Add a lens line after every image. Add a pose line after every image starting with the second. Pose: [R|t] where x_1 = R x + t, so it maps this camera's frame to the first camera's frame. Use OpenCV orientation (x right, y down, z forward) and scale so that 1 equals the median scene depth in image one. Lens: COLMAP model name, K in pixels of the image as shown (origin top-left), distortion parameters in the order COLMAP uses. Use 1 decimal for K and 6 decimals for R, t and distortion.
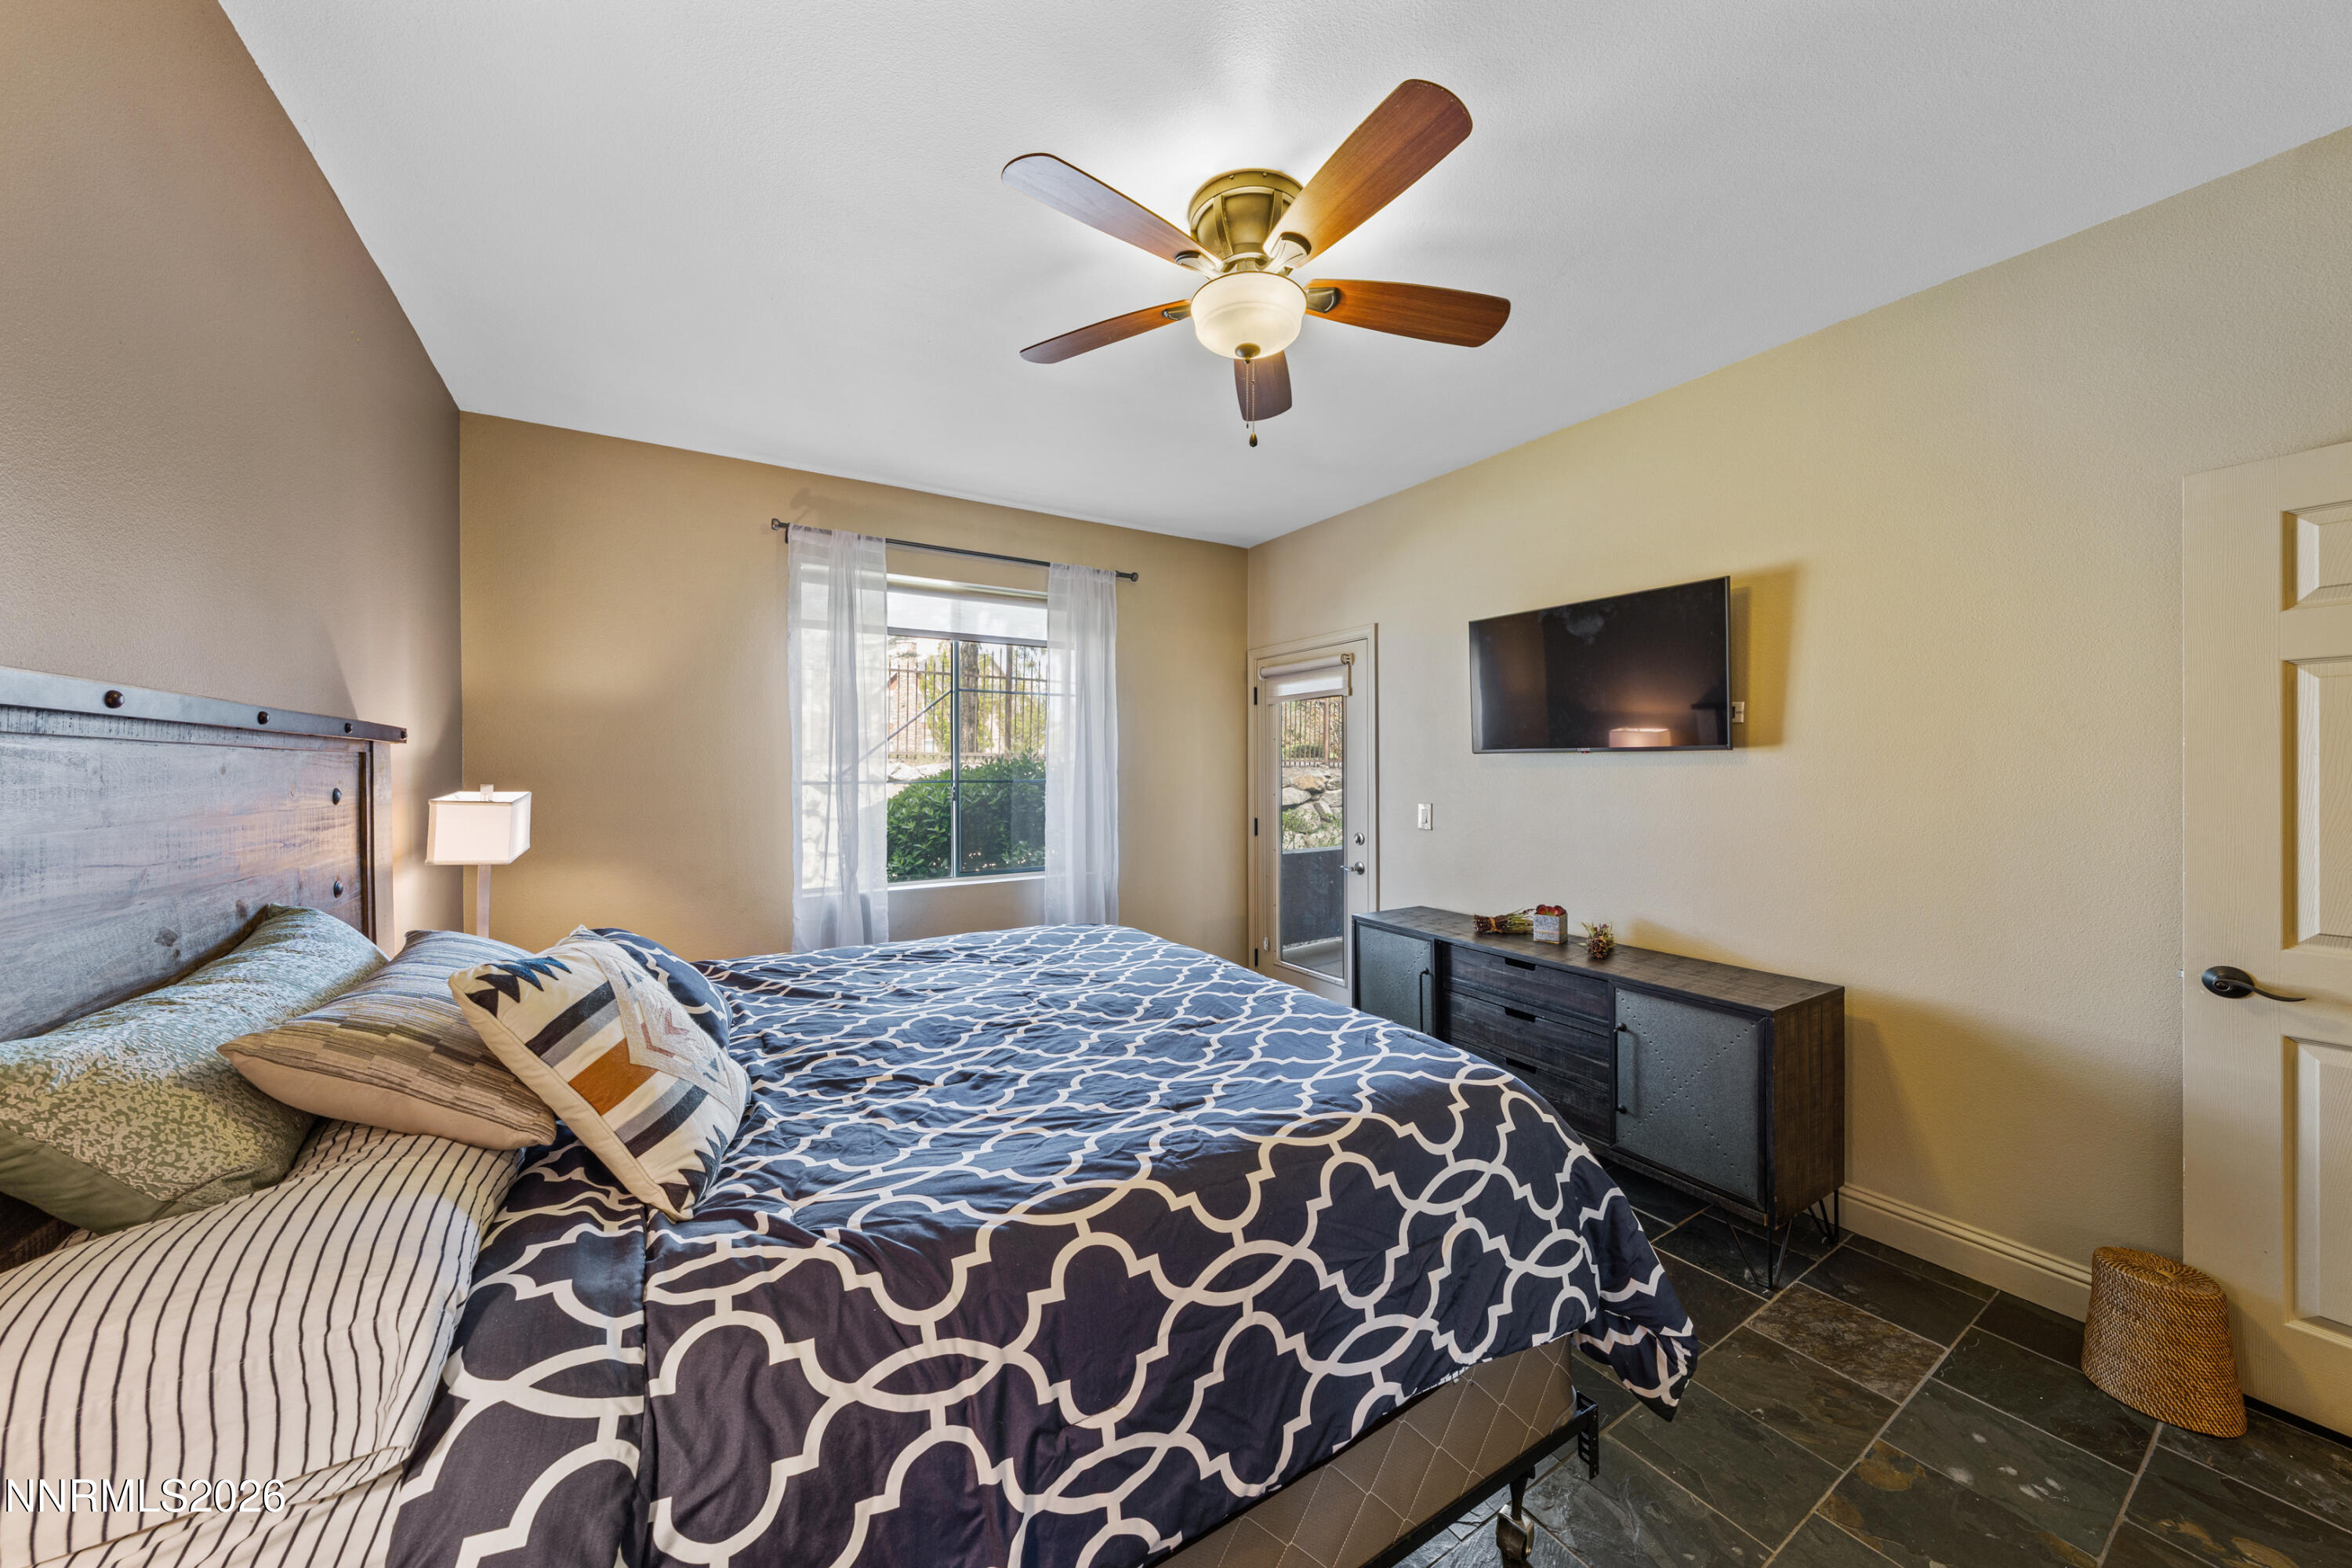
lens RADIAL K [[797.2, 0, 1172.4], [0, 797.2, 779.1], [0, 0, 1]] dist [0.000231, 0.000048]
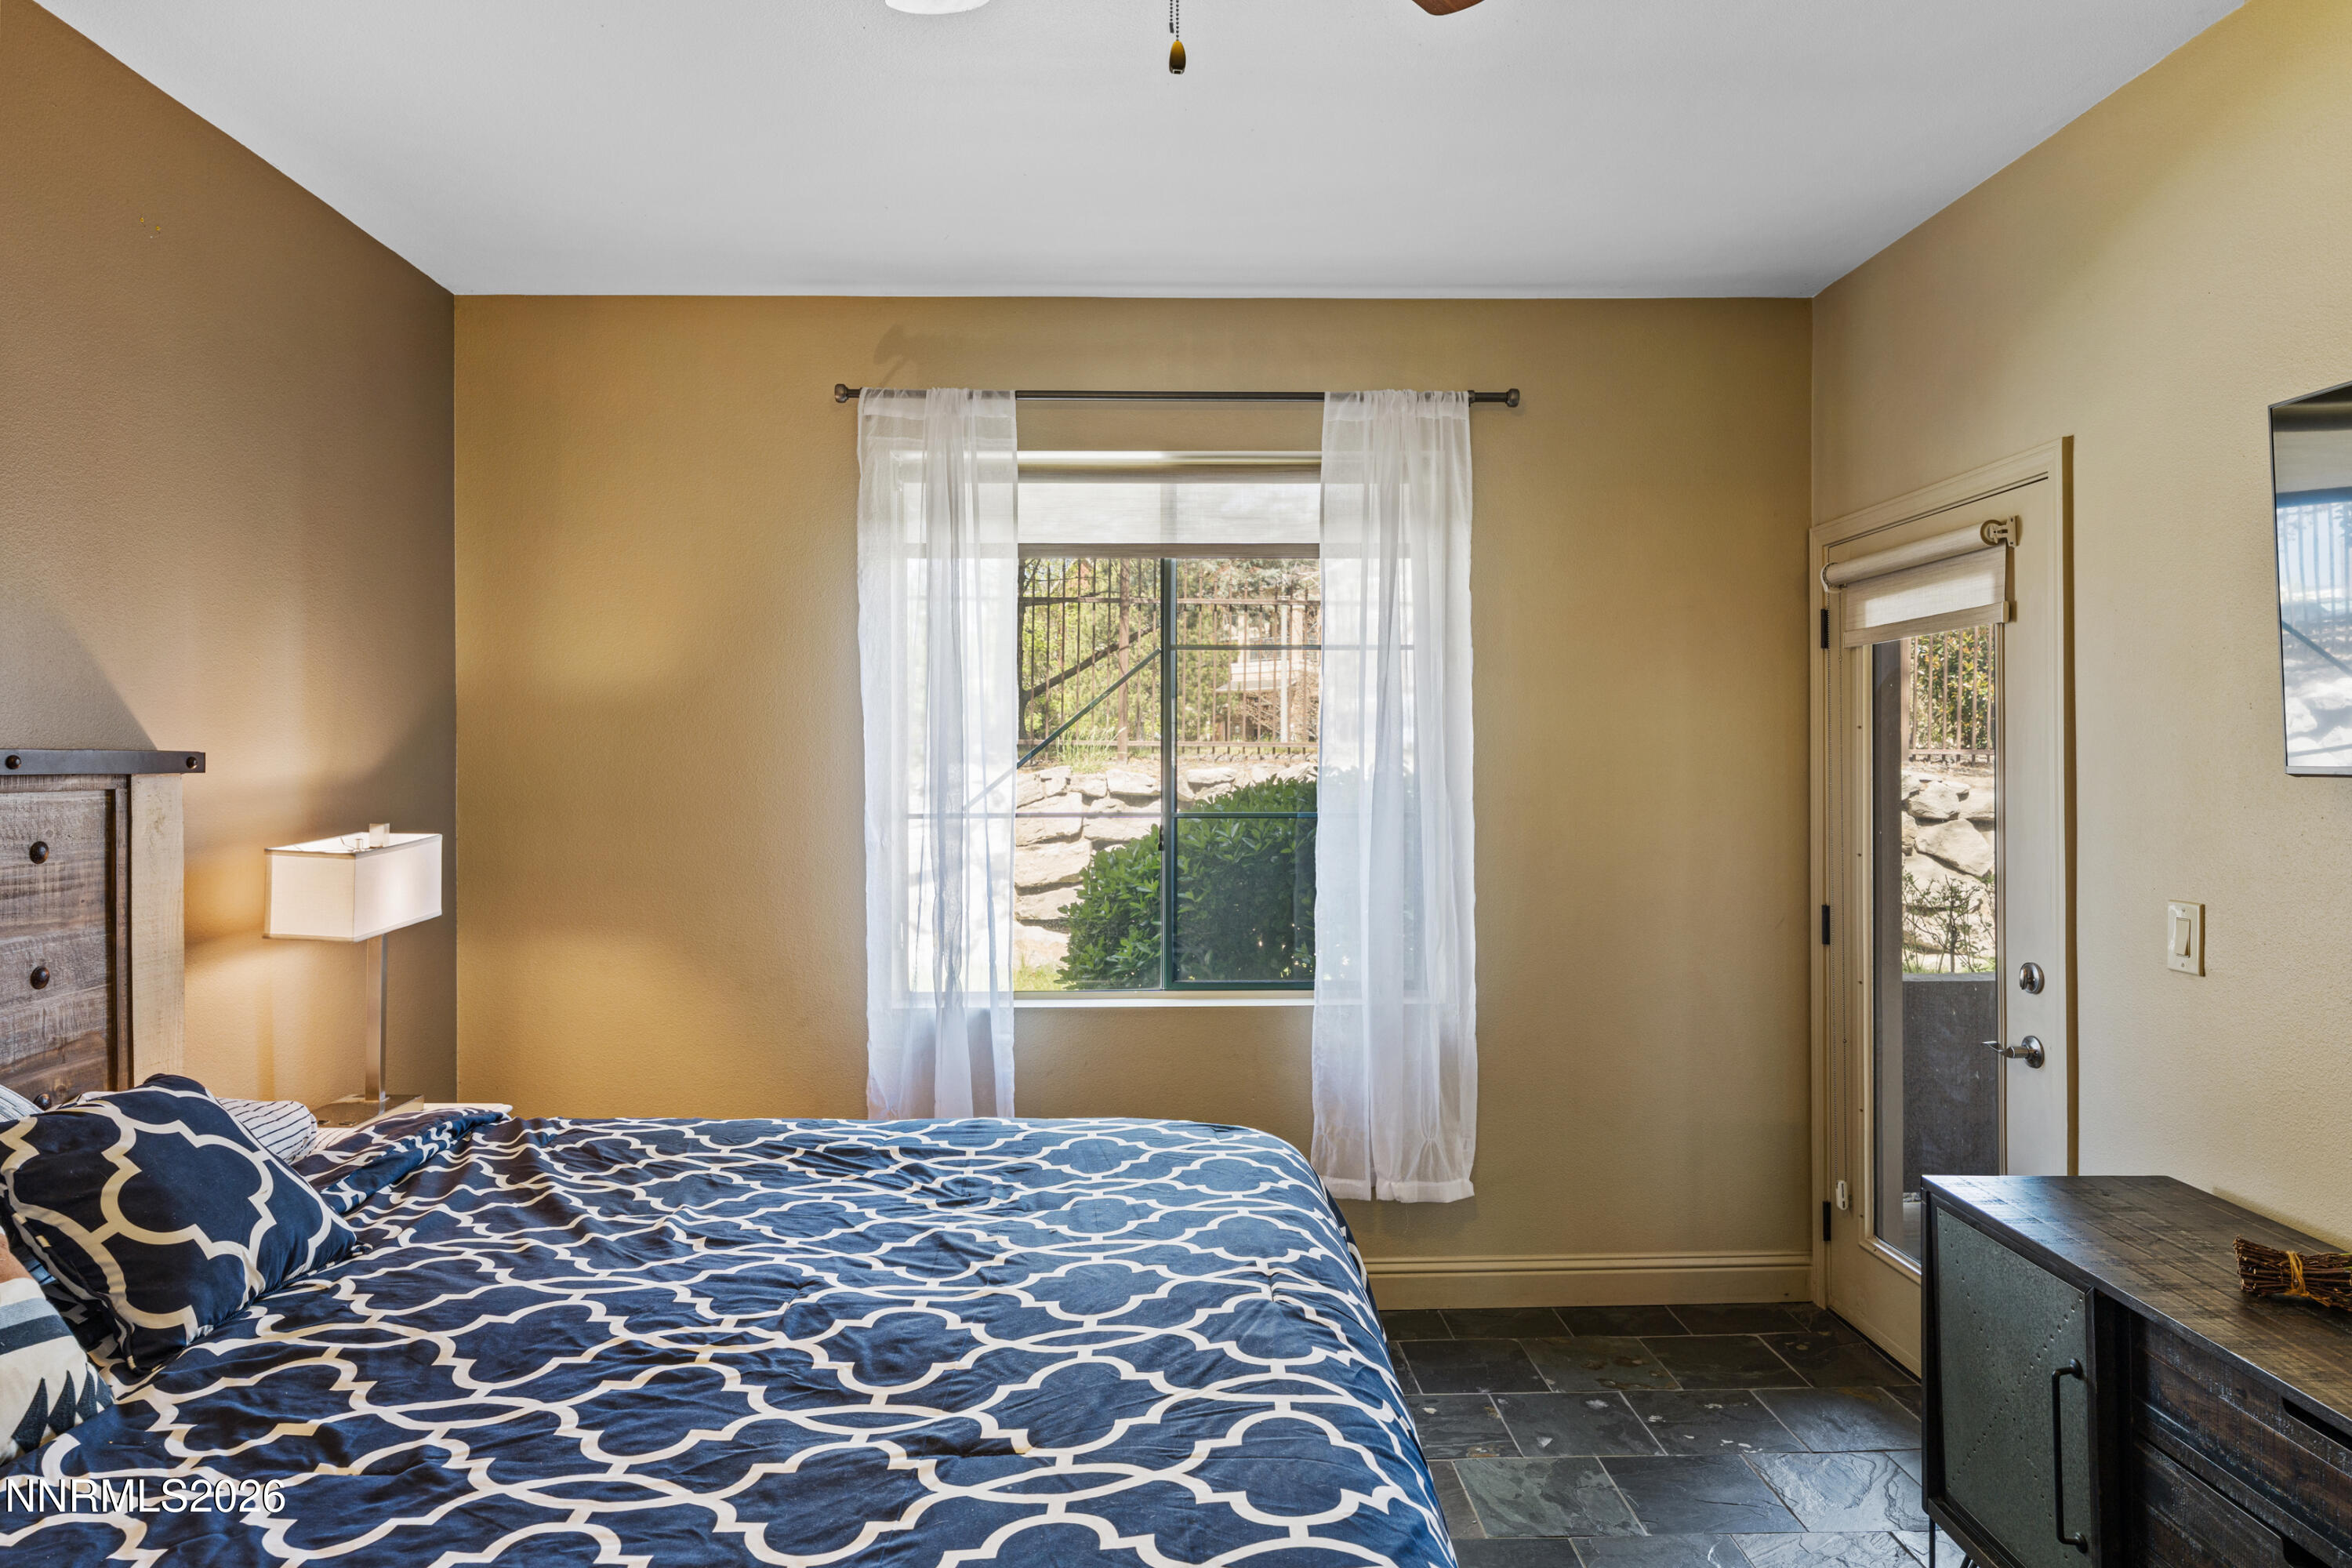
lens RADIAL K [[1399.6, 0, 1181.4], [0, 1399.6, 765.4], [0, 0, 1]] dist [-0.001460, 0.002025]
pose [[0.861026, 0.002733, -0.508553, 0.261938], [-0.006678, 0.999960, -0.005932, -0.028896], [0.508517, 0.008504, 0.861010, 0.205514]]
